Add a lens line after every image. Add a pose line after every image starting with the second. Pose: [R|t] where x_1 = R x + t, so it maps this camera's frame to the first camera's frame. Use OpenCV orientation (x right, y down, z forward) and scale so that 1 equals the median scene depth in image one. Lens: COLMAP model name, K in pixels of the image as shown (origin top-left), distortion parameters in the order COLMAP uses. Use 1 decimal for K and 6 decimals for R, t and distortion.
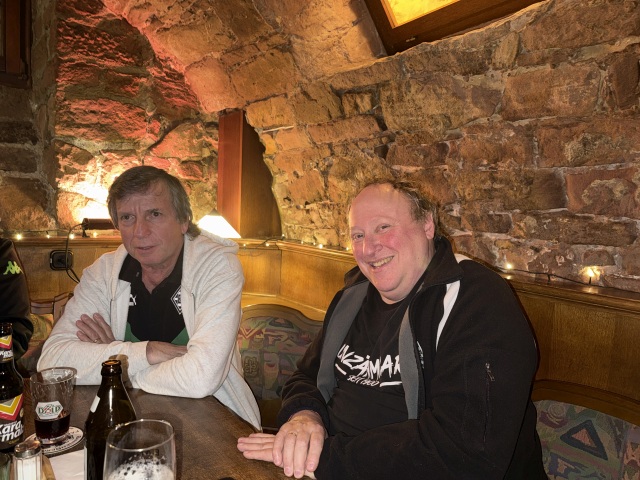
lens RADIAL K [[443.0, 0, 318.6], [0, 443.0, 234.7], [0, 0, 1]] dist [0.007602, -0.025377]
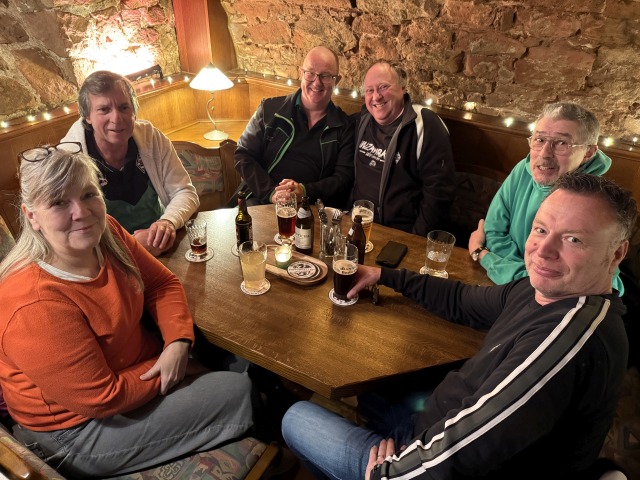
lens RADIAL K [[443.0, 0, 319.3], [0, 443.0, 244.0], [0, 0, 1]] dist [0.007602, -0.025377]
pose [[0.925452, -0.225749, 0.304264, -0.453620], [0.037254, 0.853423, 0.519886, -0.264400], [-0.377029, -0.469794, 0.798212, -0.375412]]
